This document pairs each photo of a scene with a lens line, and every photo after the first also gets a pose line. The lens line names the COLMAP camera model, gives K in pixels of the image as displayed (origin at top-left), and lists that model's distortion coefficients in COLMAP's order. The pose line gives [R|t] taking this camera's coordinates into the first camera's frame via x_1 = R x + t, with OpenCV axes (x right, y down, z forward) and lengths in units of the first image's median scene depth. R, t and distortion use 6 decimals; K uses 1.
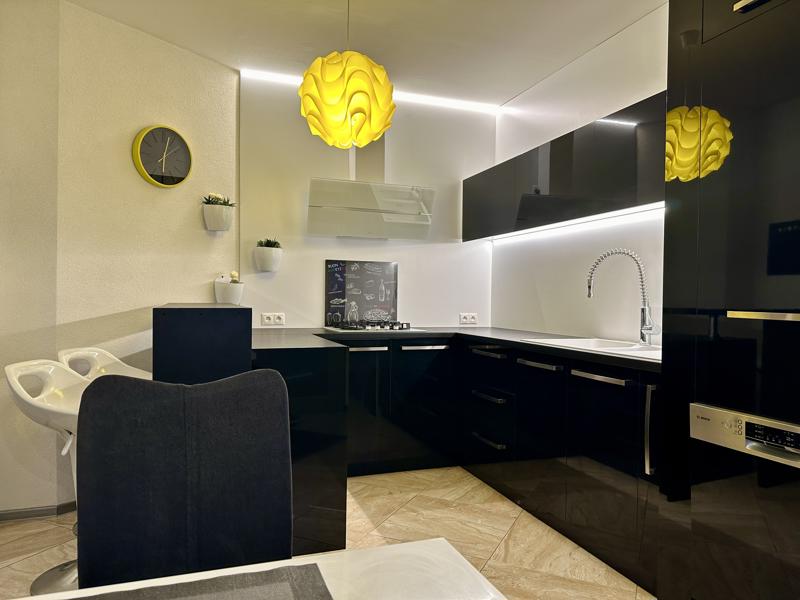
lens RADIAL K [[557.5, 0, 405.8], [0, 557.5, 299.6], [0, 0, 1]] dist [0.091952, -0.125091]
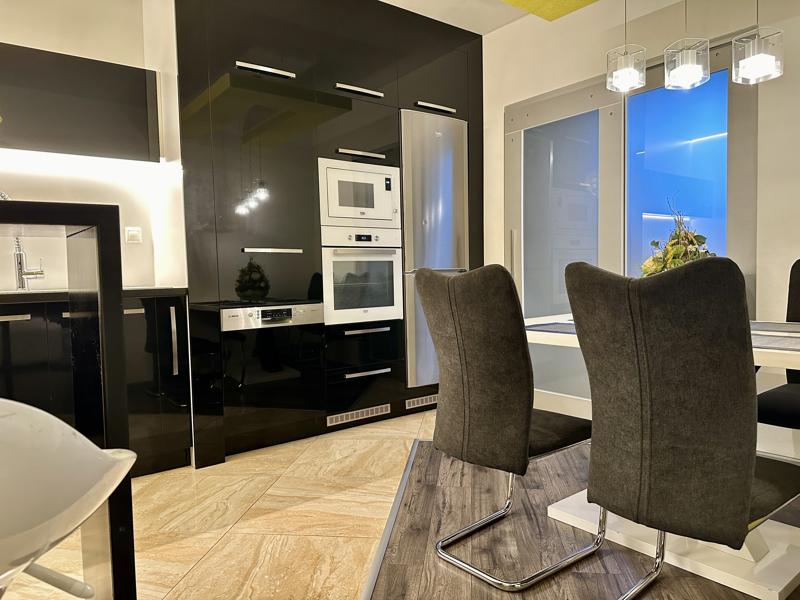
lens RADIAL K [[557.5, 0, 405.8], [0, 557.5, 299.6], [0, 0, 1]] dist [0.091952, -0.125091]
pose [[-0.306243, -0.048961, 0.950694, -0.663041], [0.022823, 0.998012, 0.058749, 0.047973], [-0.951680, 0.039689, -0.304517, 0.601223]]
